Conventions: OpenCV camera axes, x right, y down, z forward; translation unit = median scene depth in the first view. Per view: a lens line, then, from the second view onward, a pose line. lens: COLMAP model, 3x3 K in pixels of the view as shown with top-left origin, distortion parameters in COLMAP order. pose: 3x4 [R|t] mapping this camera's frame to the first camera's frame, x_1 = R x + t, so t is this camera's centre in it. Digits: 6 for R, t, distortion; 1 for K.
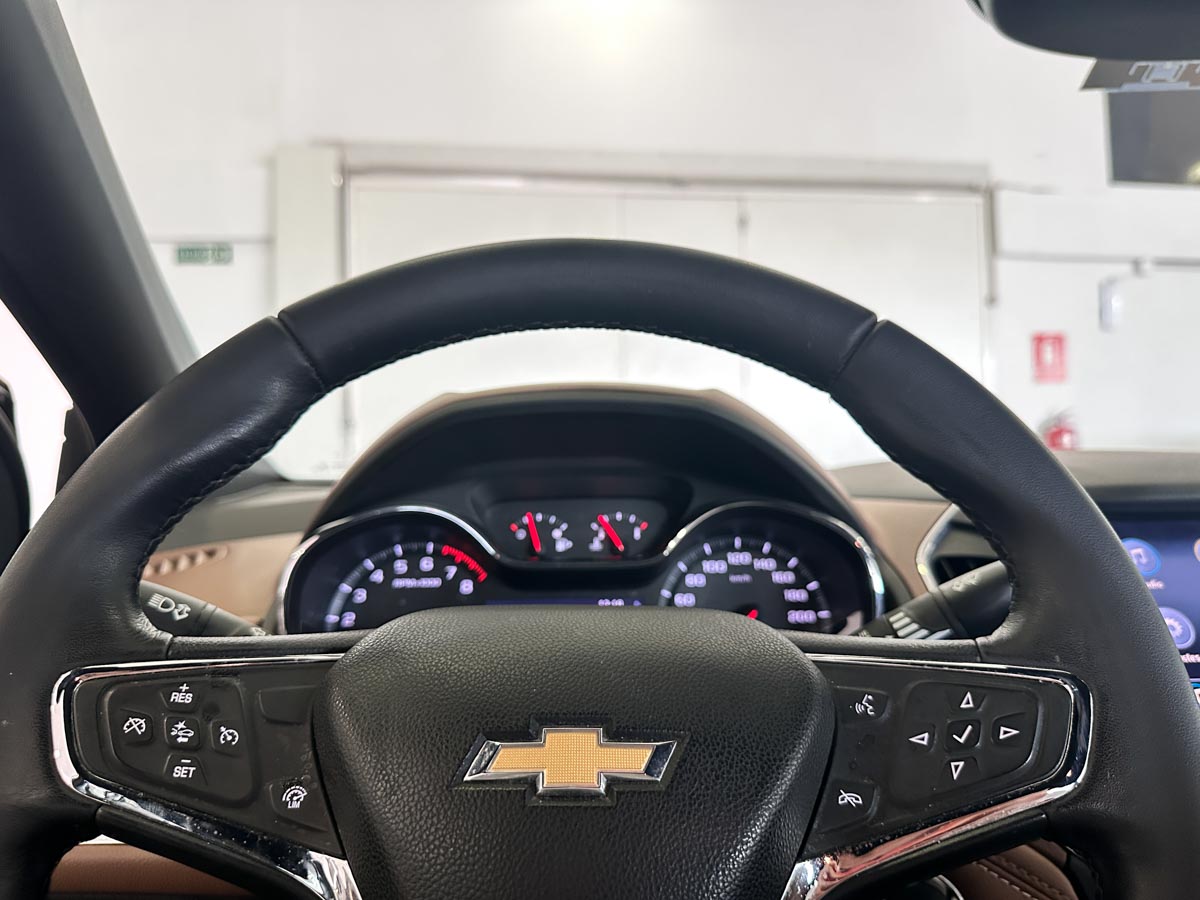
lens RADIAL K [[862.5, 0, 598.8], [0, 862.5, 459.9], [0, 0, 1]] dist [0.048661, -0.068984]
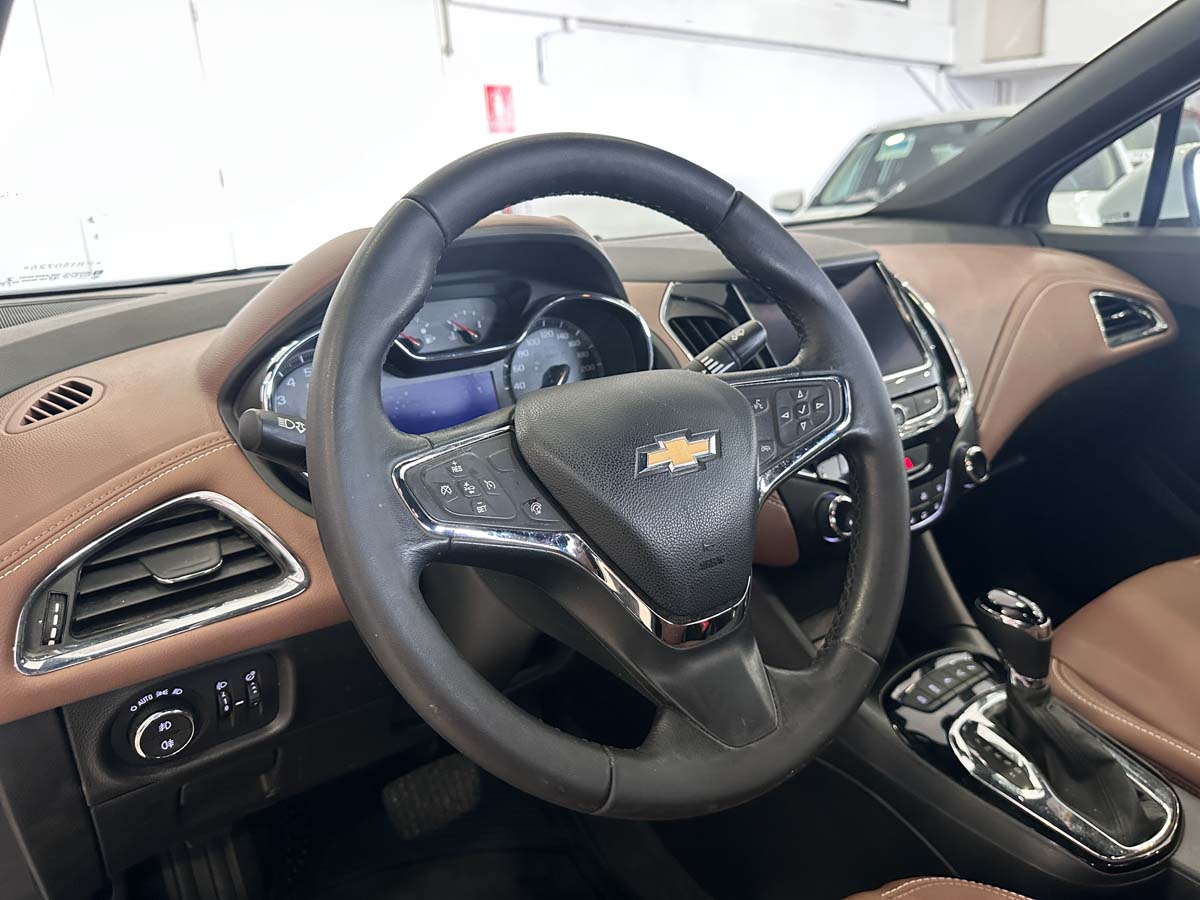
lens RADIAL K [[862.5, 0, 616.9], [0, 862.5, 430.7], [0, 0, 1]] dist [0.048661, -0.068984]
pose [[0.811022, -0.175965, 0.557924, -0.872297], [0.030644, 0.965160, 0.259859, -0.148088], [-0.584212, -0.193654, 0.788159, -0.301963]]
